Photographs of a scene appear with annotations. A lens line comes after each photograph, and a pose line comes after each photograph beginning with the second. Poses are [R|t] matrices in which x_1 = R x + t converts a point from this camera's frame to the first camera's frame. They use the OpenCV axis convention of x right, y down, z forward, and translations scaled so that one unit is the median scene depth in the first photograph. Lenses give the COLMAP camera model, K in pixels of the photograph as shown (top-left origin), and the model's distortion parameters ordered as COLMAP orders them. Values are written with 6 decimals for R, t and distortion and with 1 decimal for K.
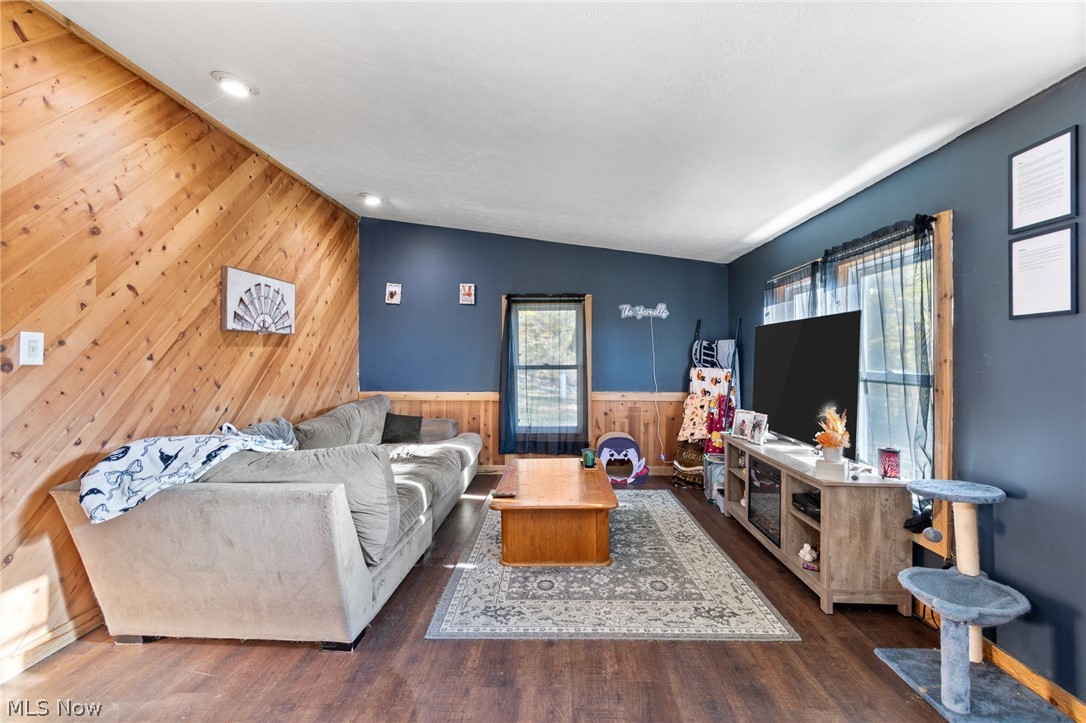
lens RADIAL K [[484.5, 0, 542.9], [0, 484.5, 357.2], [0, 0, 1]] dist [0.002597, -0.002707]
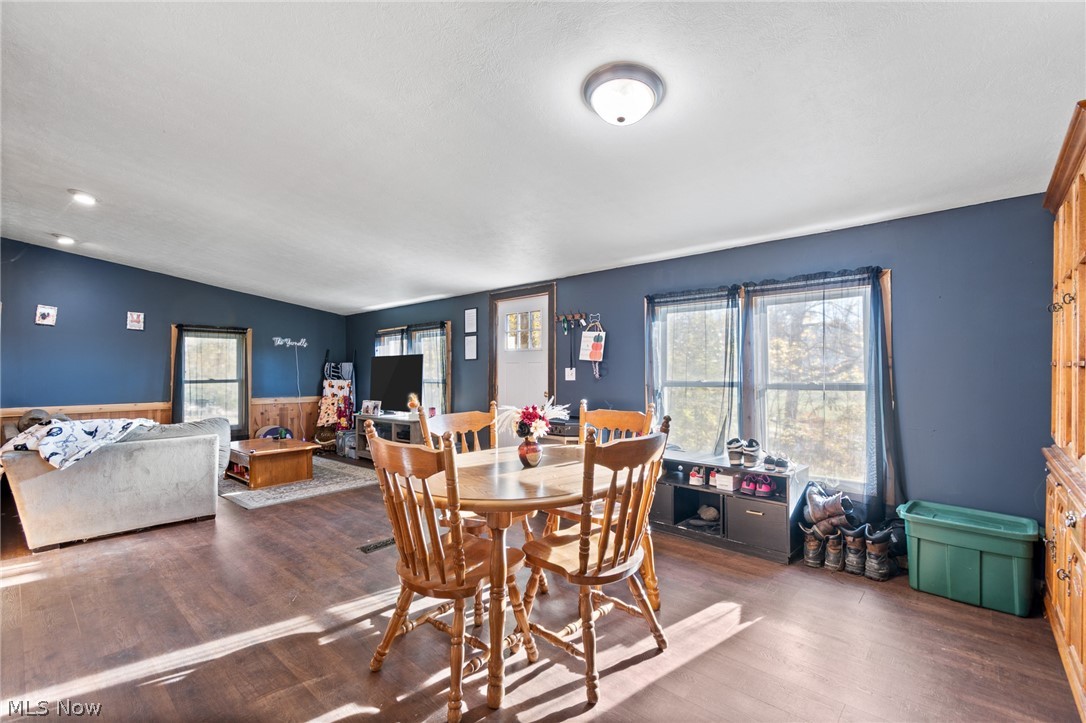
lens RADIAL K [[484.5, 0, 544.6], [0, 484.5, 364.1], [0, 0, 1]] dist [0.002597, -0.002707]
pose [[0.641725, 0.010639, 0.766861, -0.722841], [0.006156, 0.999800, -0.019022, 0.007479], [-0.766910, 0.016928, 0.641531, -0.916158]]
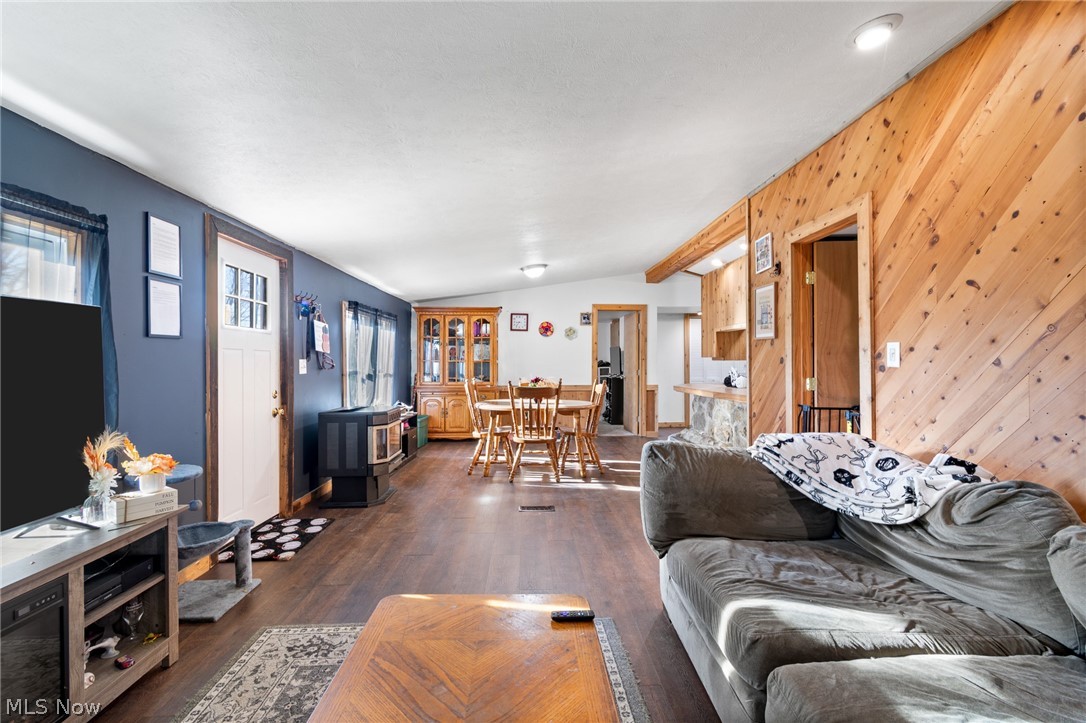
lens RADIAL K [[484.5, 0, 540.7], [0, 484.5, 363.5], [0, 0, 1]] dist [0.002597, -0.002707]
pose [[-0.997773, 0.005194, -0.066494, -0.009722], [0.004658, 0.999955, 0.008216, -0.006491], [0.066534, 0.007888, -0.997753, 1.471916]]
